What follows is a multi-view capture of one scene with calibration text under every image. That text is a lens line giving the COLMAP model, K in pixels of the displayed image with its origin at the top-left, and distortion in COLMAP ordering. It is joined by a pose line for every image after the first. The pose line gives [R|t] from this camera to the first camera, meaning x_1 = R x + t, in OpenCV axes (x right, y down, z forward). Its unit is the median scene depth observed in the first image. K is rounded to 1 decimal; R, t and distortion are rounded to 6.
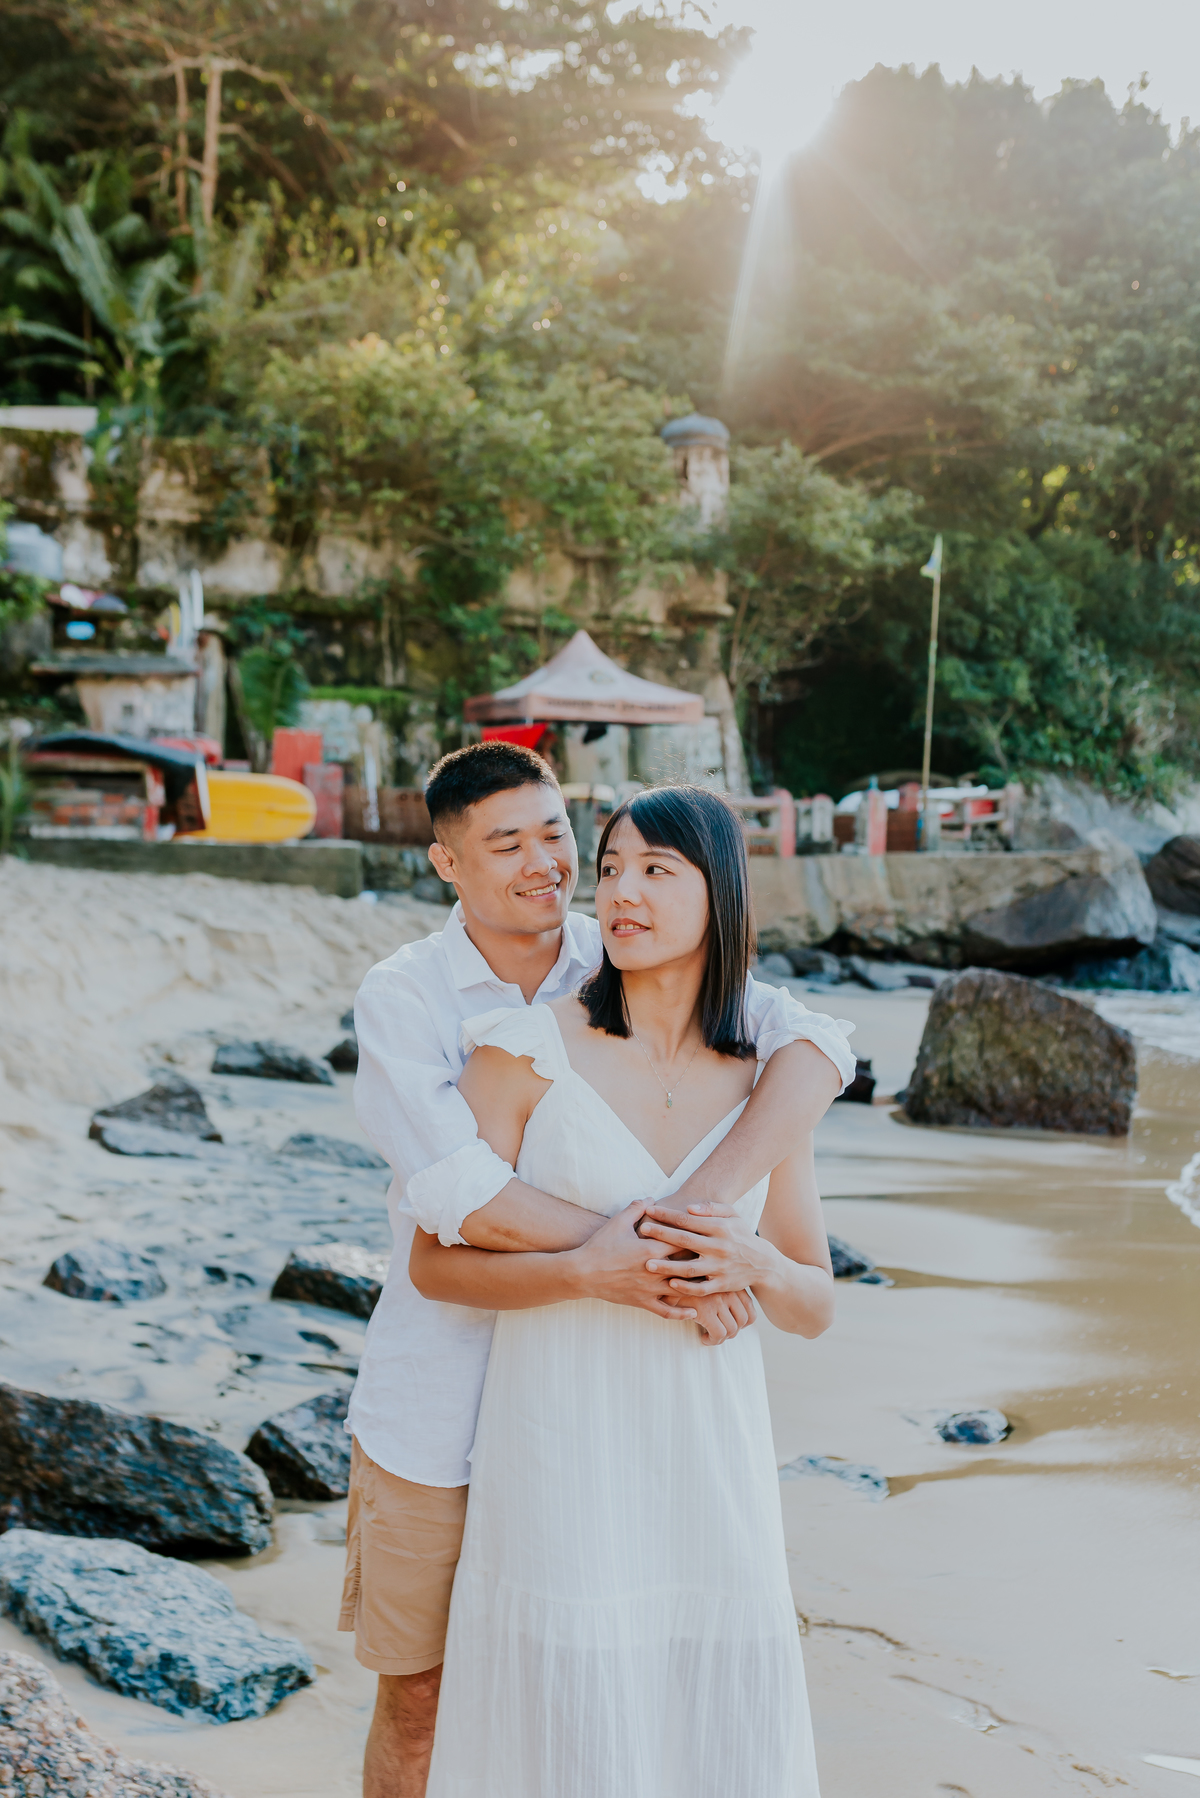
lens RADIAL K [[1846.2, 0, 600.0], [0, 1846.2, 899.0], [0, 0, 1]] dist [0.008523, 0.017029]
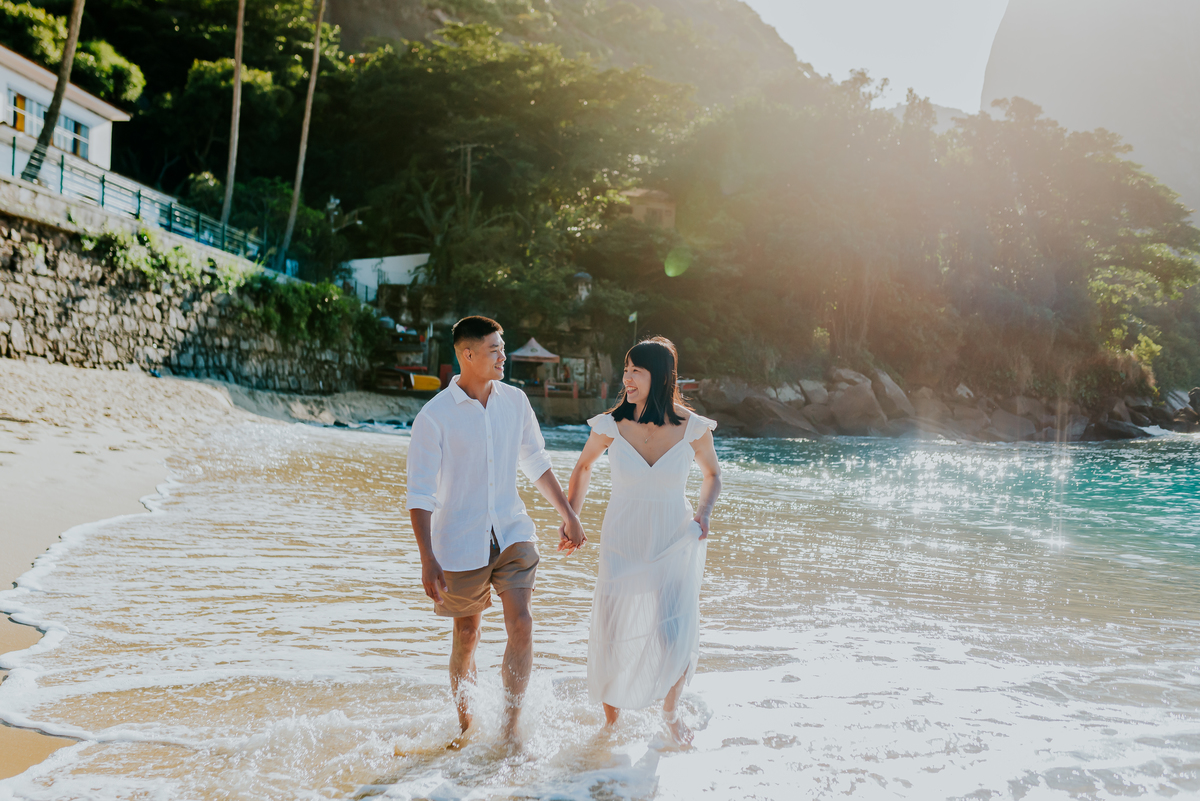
lens RADIAL K [[1186.5, 0, 600.0], [0, 1186.5, 400.5], [0, 0, 1]] dist [0.010519, 0.000528]
pose [[0.978978, 0.029119, -0.201875, 0.596541], [-0.034354, 0.999157, -0.022476, 0.032524], [0.201051, 0.028938, 0.979153, -1.291770]]
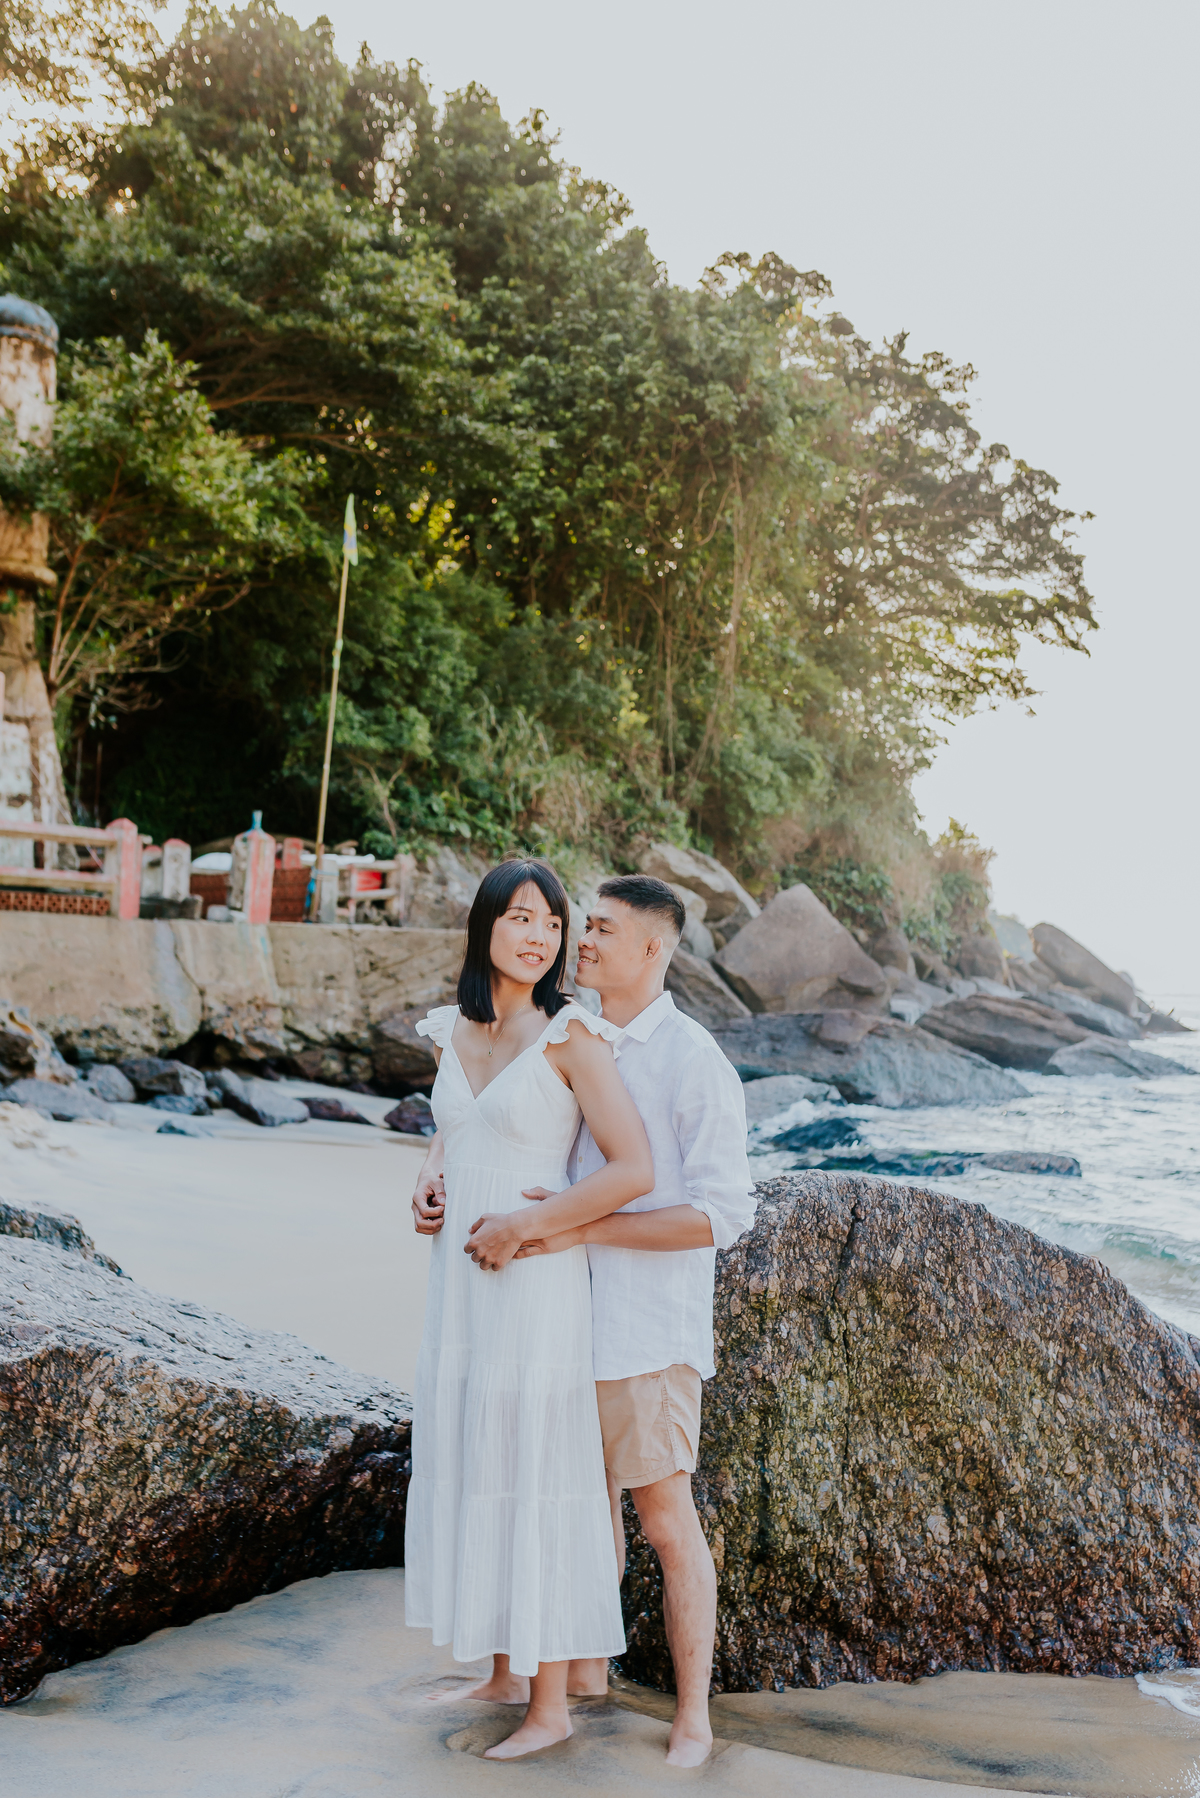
lens RADIAL K [[1801.9, 0, 604.0], [0, 1801.9, 928.8], [0, 0, 1]] dist [0.014826, 0.032662]
pose [[0.930232, 0.042129, 0.364546, 0.021497], [-0.027965, 0.998638, -0.044048, 0.004294], [-0.365905, 0.030780, 0.930143, 0.299864]]
